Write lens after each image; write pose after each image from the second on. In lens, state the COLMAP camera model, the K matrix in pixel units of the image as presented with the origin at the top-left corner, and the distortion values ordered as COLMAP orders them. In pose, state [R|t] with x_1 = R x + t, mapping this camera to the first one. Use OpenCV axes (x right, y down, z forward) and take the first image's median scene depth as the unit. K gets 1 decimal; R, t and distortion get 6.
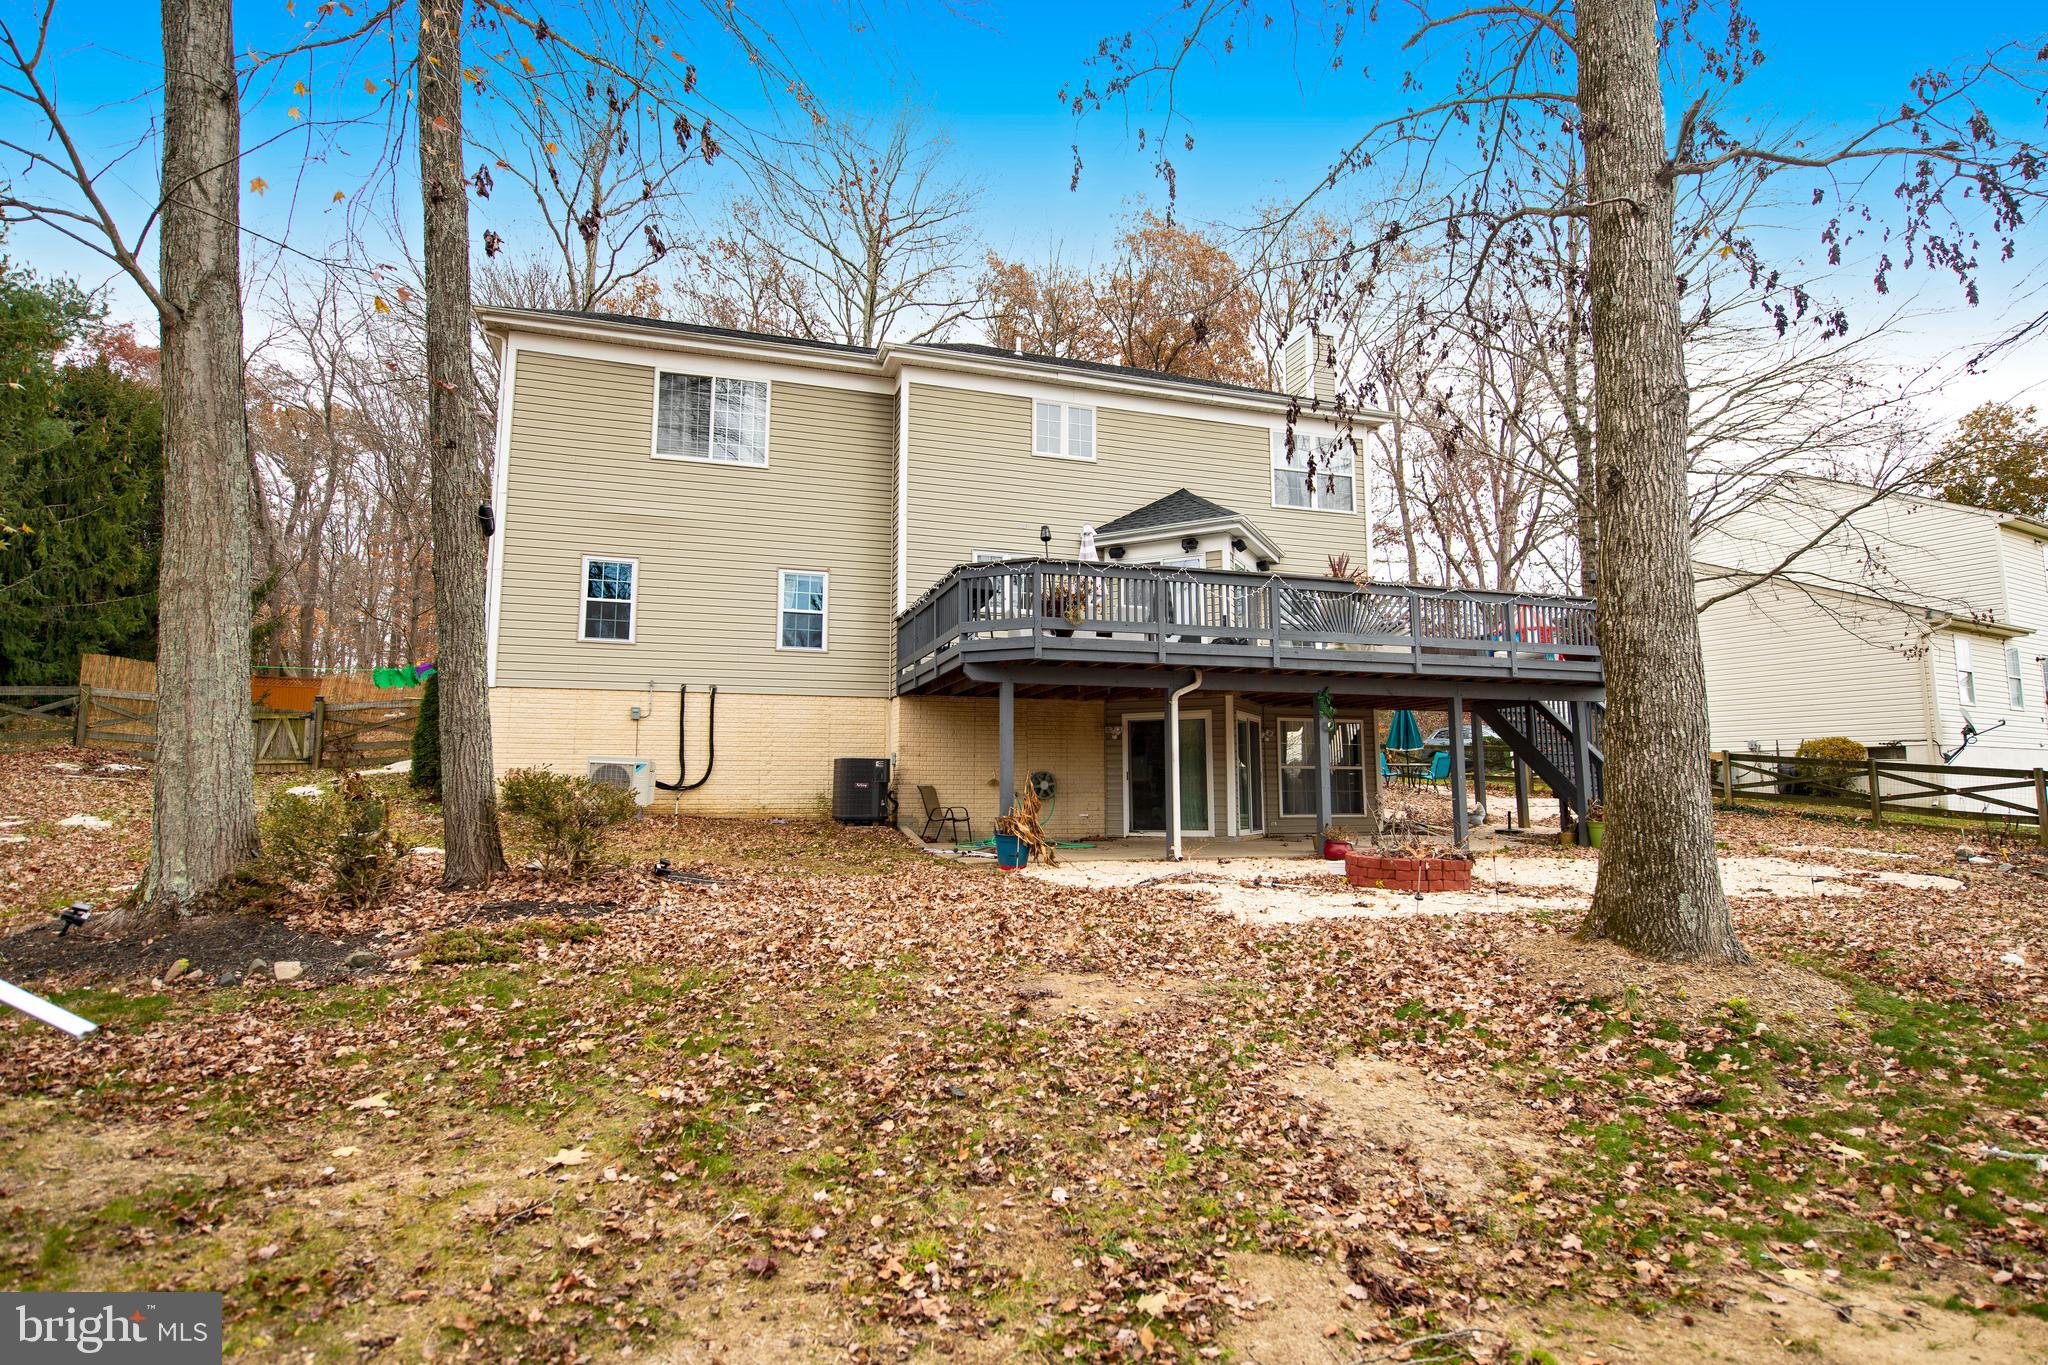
lens RADIAL K [[1063.8, 0, 1024.3], [0, 1063.8, 680.8], [0, 0, 1]] dist [-0.003247, -0.000012]
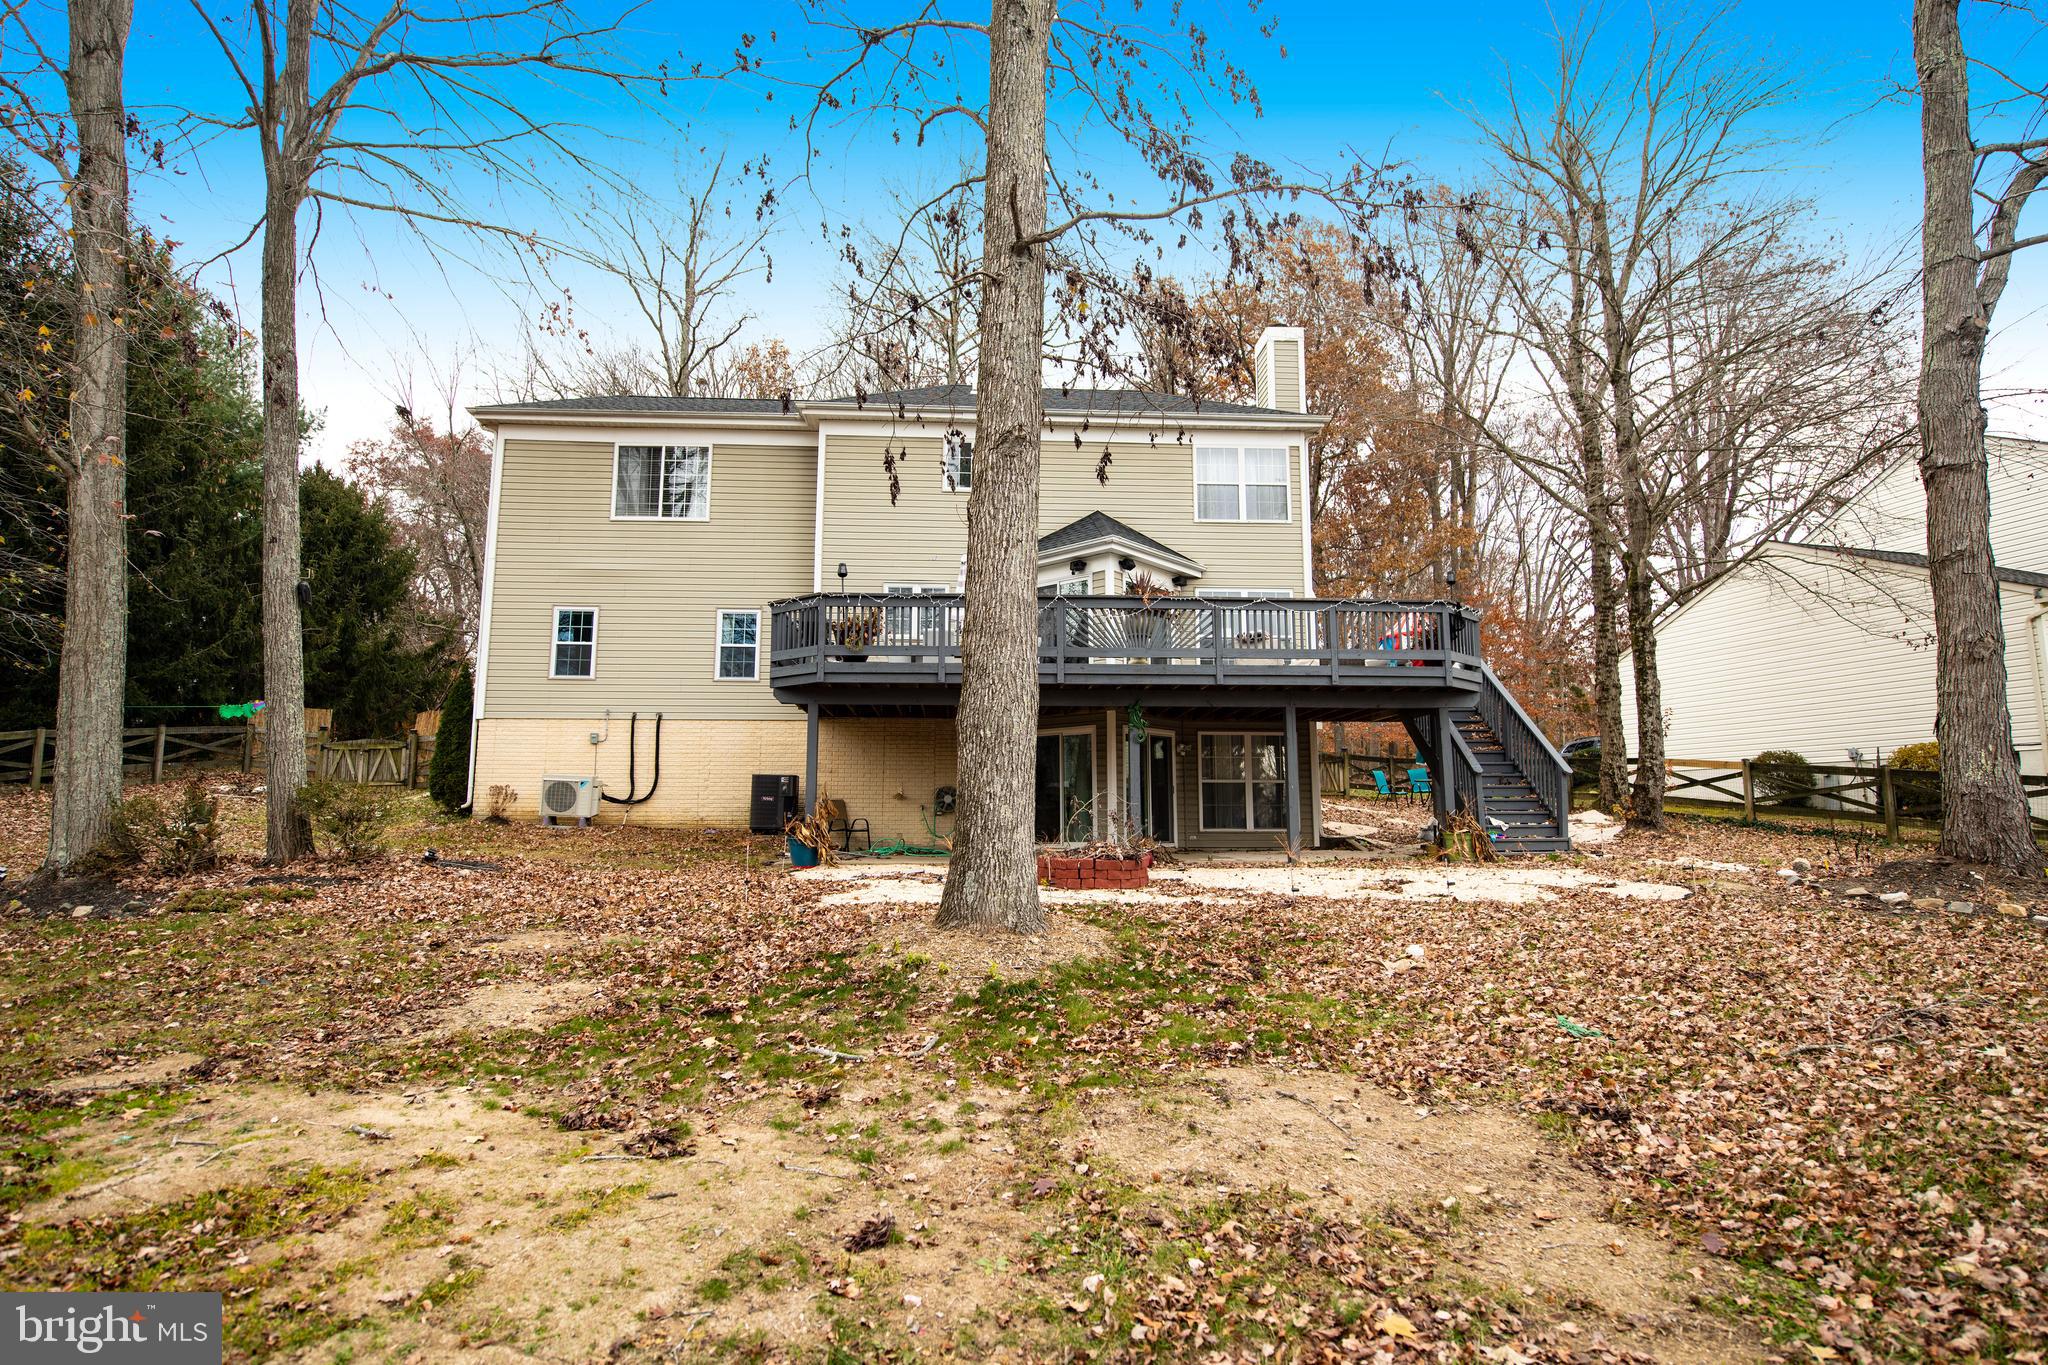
lens RADIAL K [[1118.6, 0, 1024.2], [0, 1118.6, 681.5], [0, 0, 1]] dist [-0.001203, 0.000344]
pose [[0.964935, -0.031092, -0.260643, 0.405595], [0.025641, 0.999376, -0.024290, 0.009759], [0.261235, 0.016756, 0.965130, -0.068555]]
